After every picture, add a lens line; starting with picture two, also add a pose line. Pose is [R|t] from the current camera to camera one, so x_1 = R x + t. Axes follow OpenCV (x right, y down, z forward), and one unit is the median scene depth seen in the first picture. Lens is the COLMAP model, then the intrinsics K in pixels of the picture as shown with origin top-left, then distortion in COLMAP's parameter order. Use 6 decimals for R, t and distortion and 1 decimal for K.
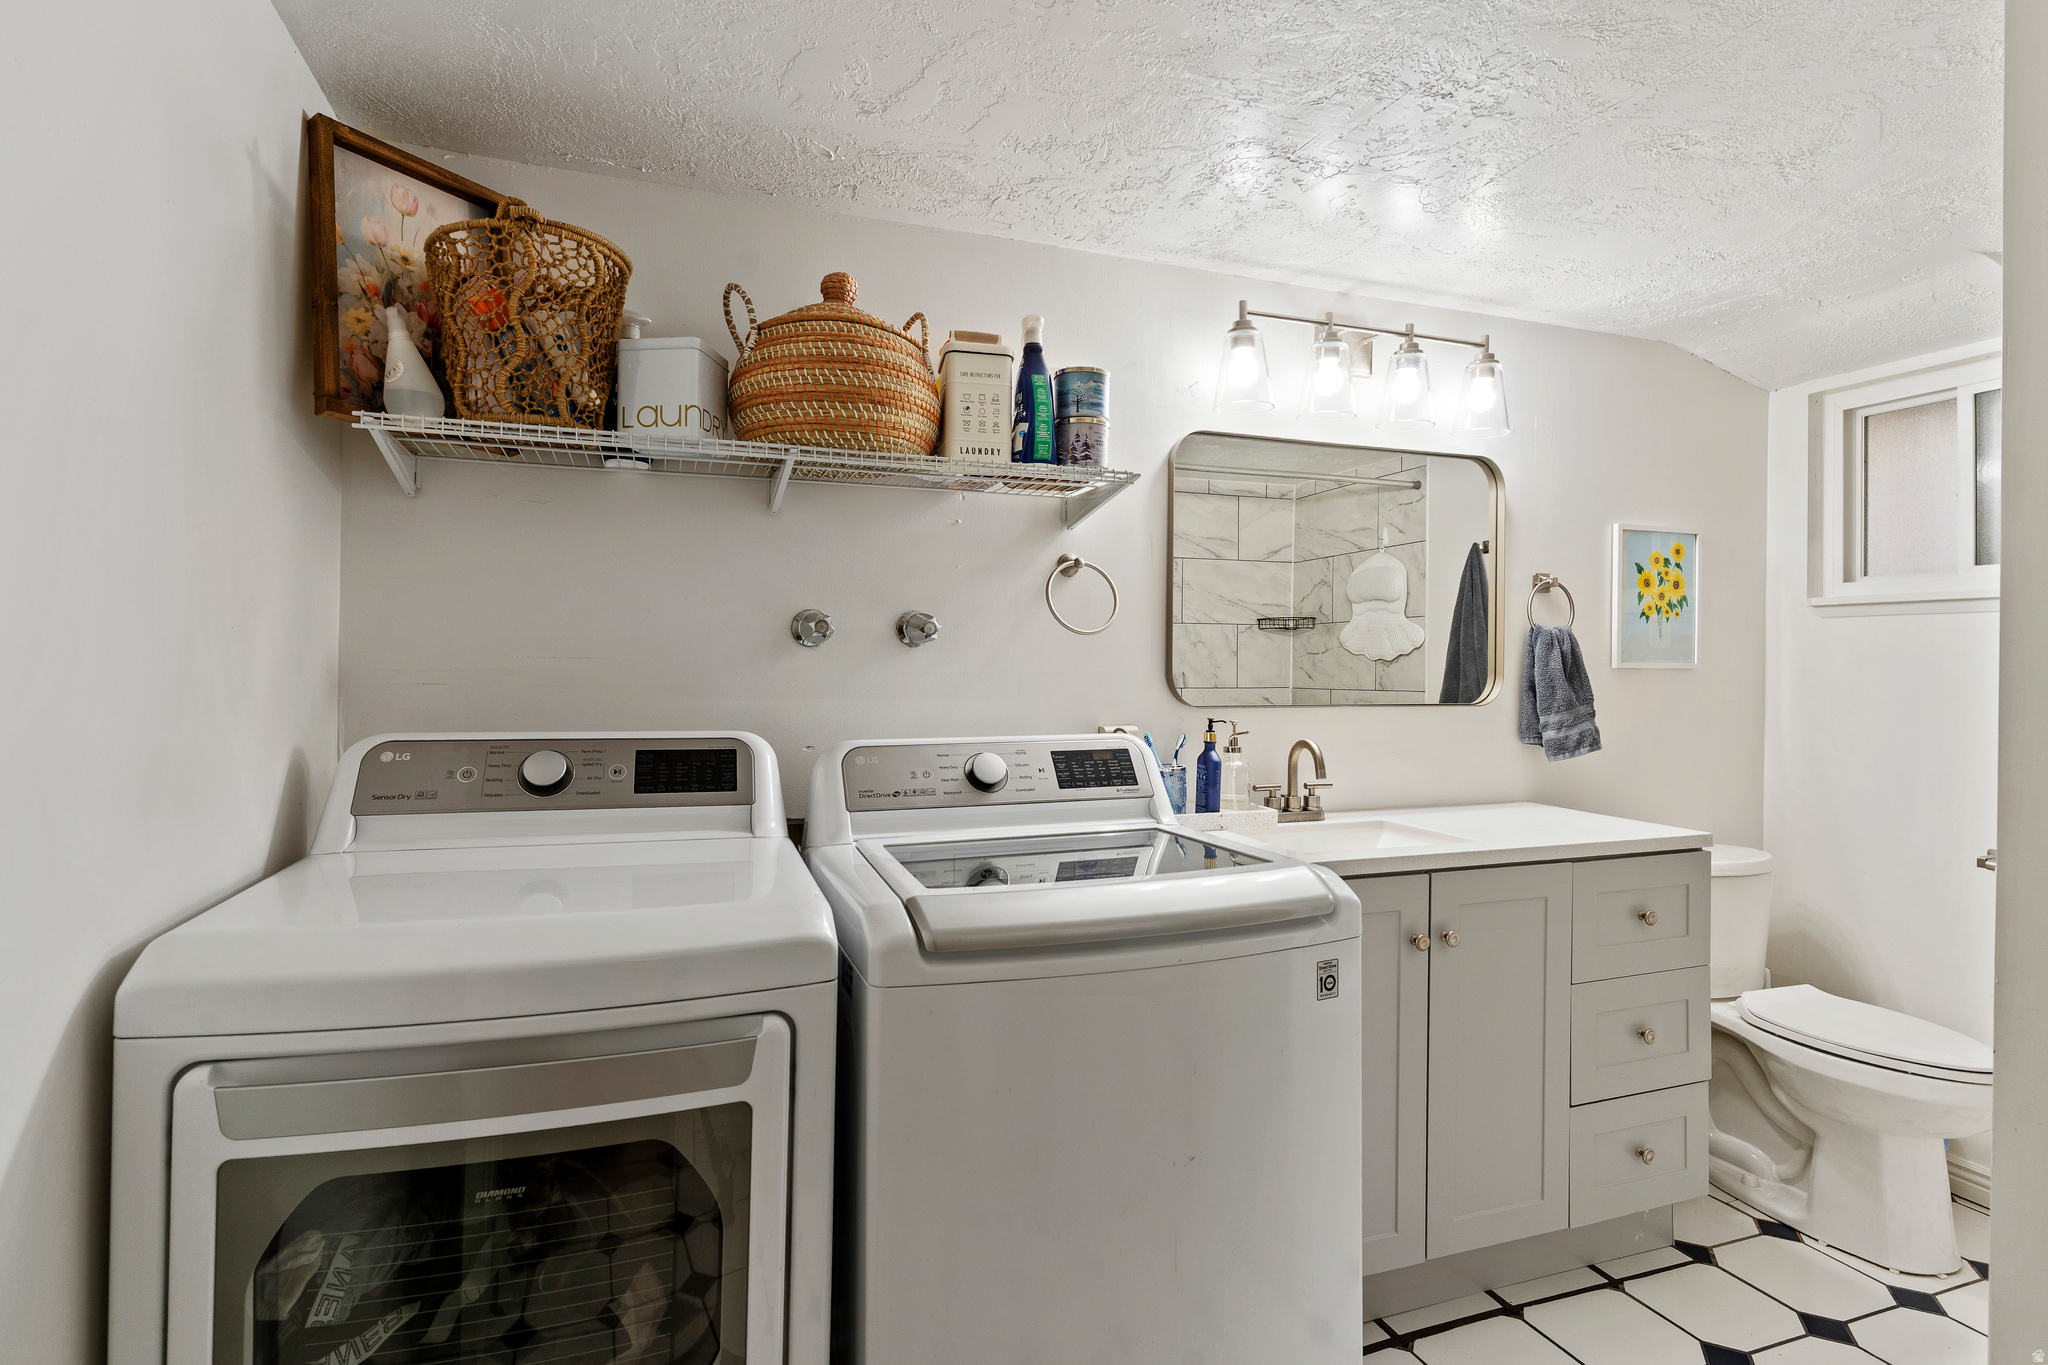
lens RADIAL K [[995.1, 0, 1020.5], [0, 995.1, 657.4], [0, 0, 1]] dist [0.003573, -0.000649]
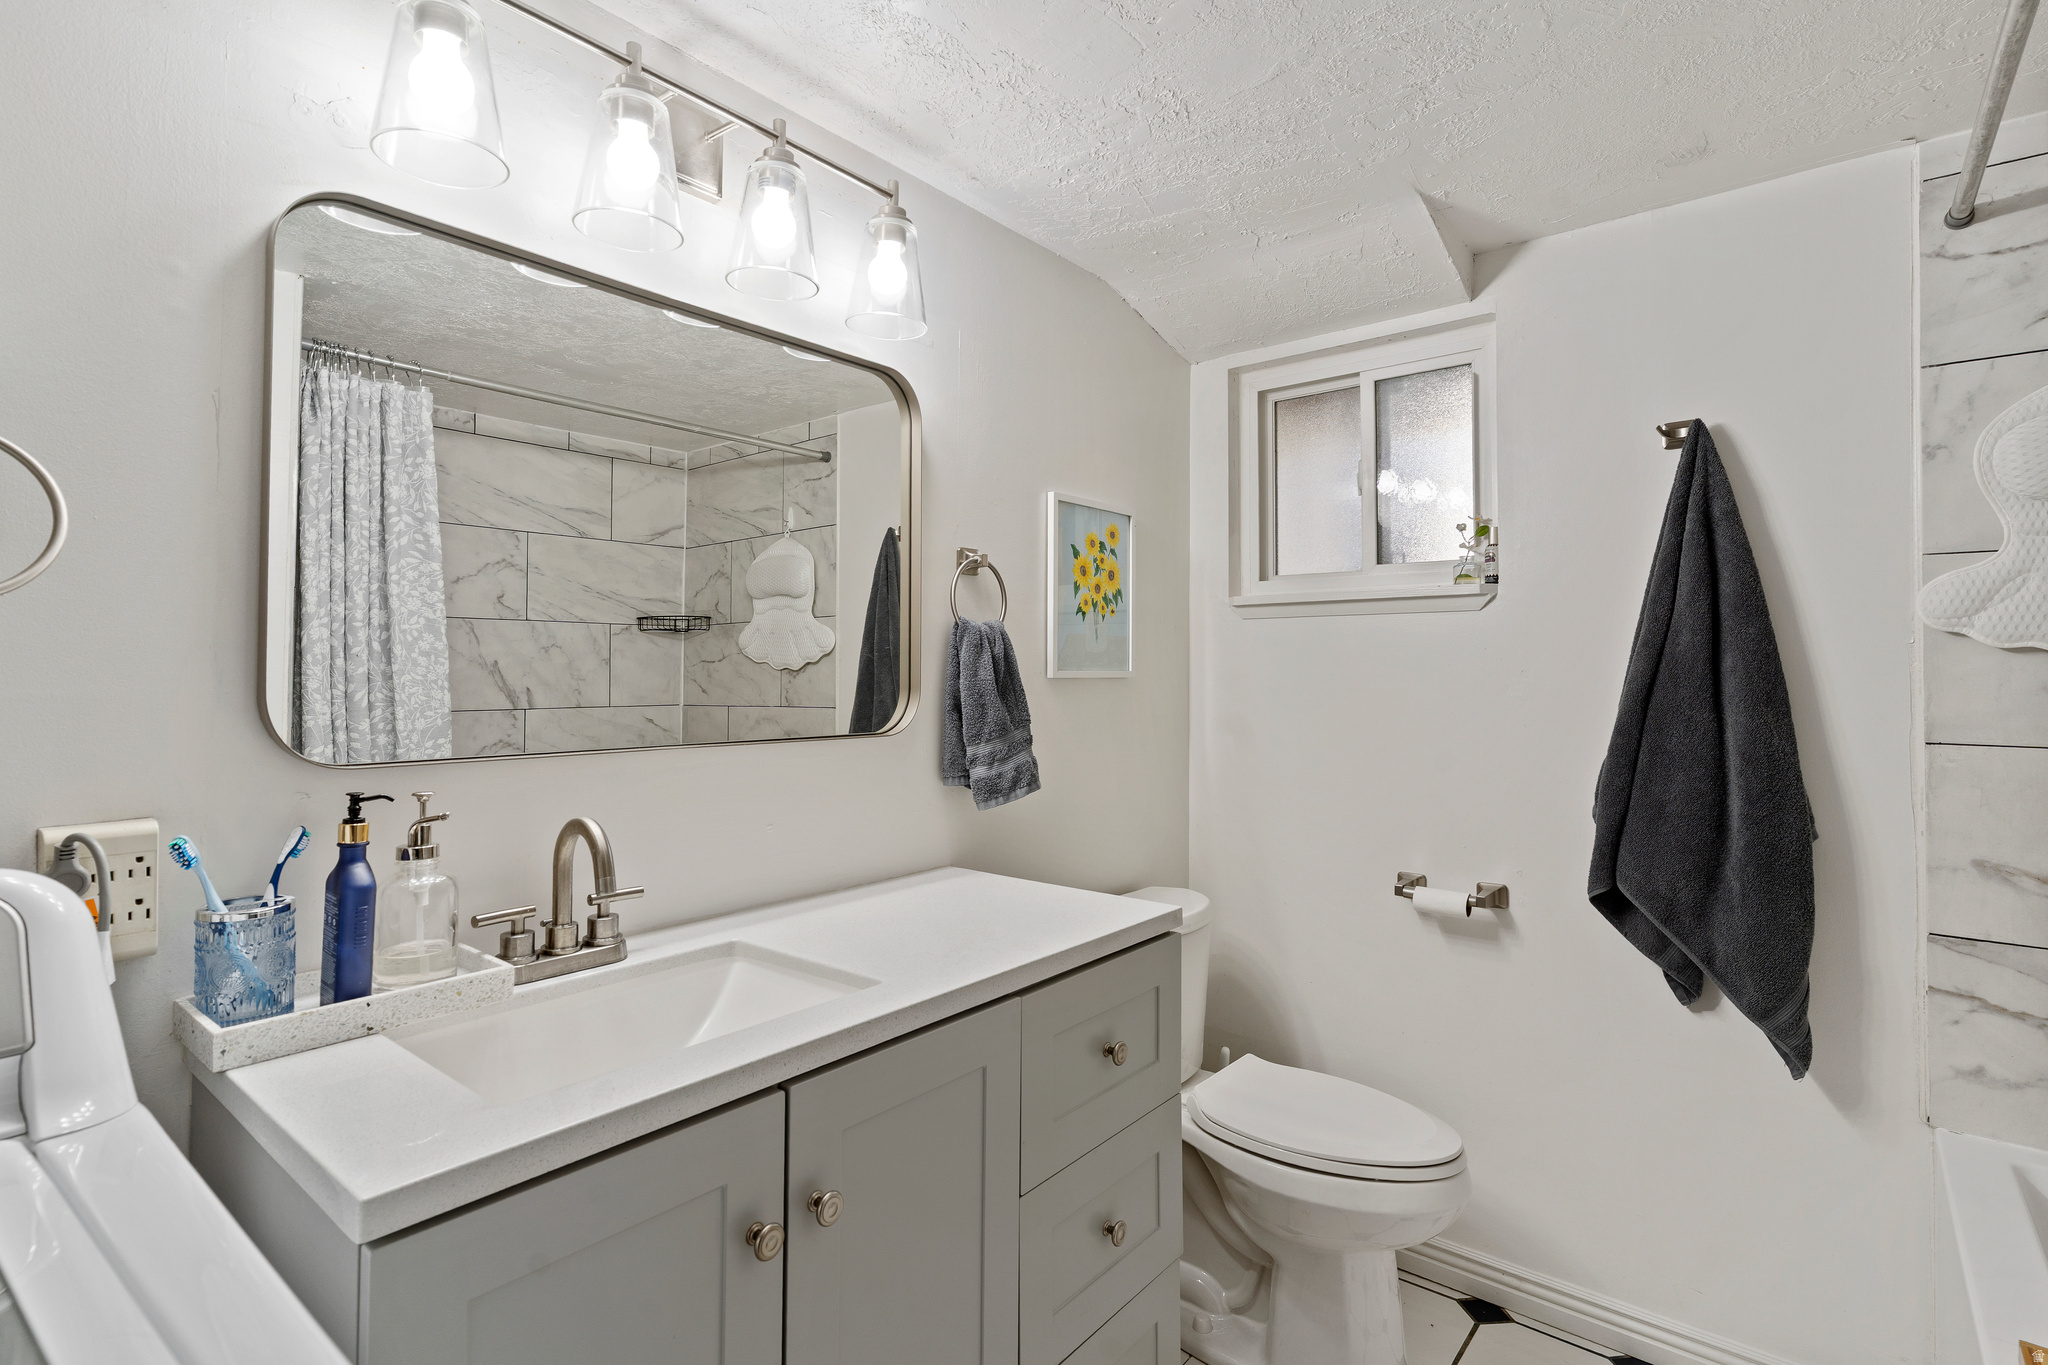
lens RADIAL K [[995.1, 0, 1020.5], [0, 995.1, 657.4], [0, 0, 1]] dist [0.003573, -0.000649]
pose [[0.853210, 0.002008, 0.521563, 0.172628], [0.003410, 0.999950, -0.009428, 0.001991], [-0.521556, 0.009823, 0.853161, 0.350822]]
